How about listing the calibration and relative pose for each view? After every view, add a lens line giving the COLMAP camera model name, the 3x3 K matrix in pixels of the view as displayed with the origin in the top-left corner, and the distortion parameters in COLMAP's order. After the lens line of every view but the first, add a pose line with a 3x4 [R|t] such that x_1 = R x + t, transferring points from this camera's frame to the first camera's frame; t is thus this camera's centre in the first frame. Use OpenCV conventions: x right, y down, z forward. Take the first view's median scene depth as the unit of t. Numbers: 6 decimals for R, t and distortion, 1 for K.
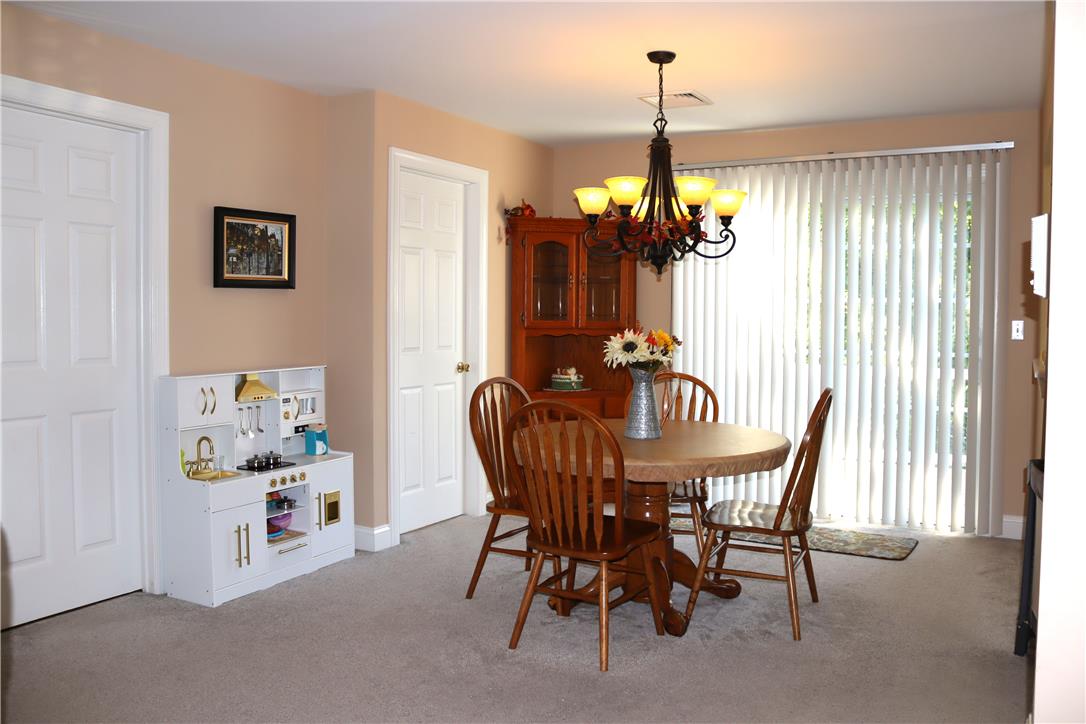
lens RADIAL K [[918.3, 0, 539.2], [0, 918.3, 359.7], [0, 0, 1]] dist [-0.139705, 0.102737]
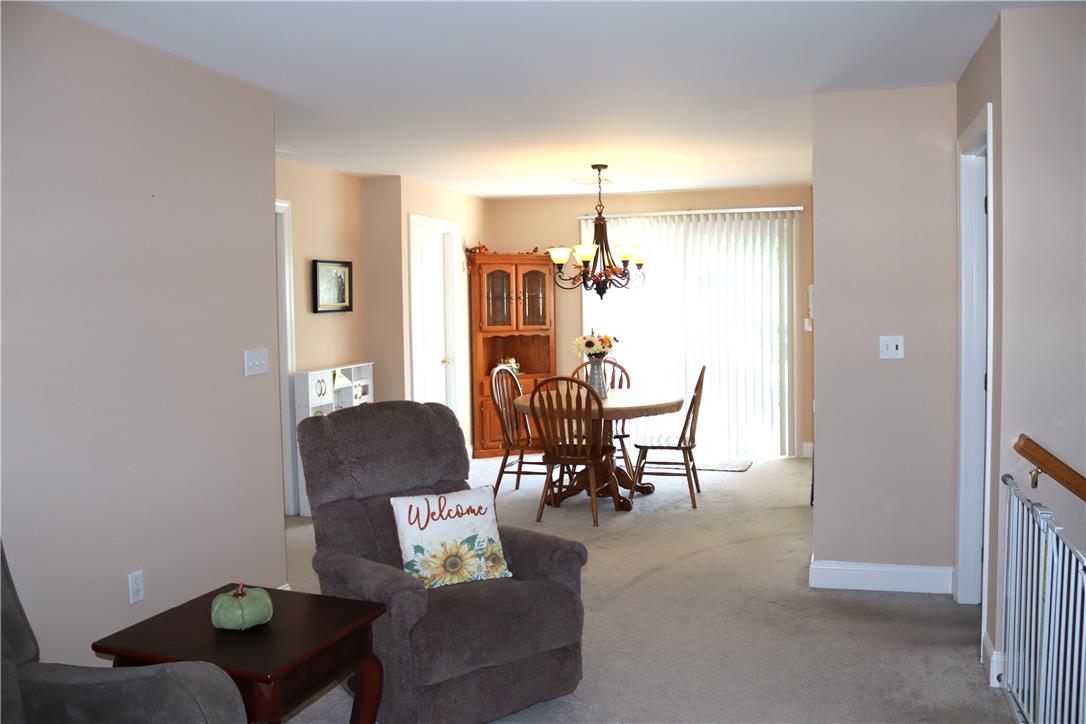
lens RADIAL K [[917.1, 0, 543.5], [0, 917.1, 362.5], [0, 0, 1]] dist [-0.131891, 0.103229]
pose [[0.978954, -0.034435, 0.201155, -0.269617], [0.031845, 0.999363, 0.016094, -0.008757], [-0.201581, -0.009349, 0.979427, -0.524969]]
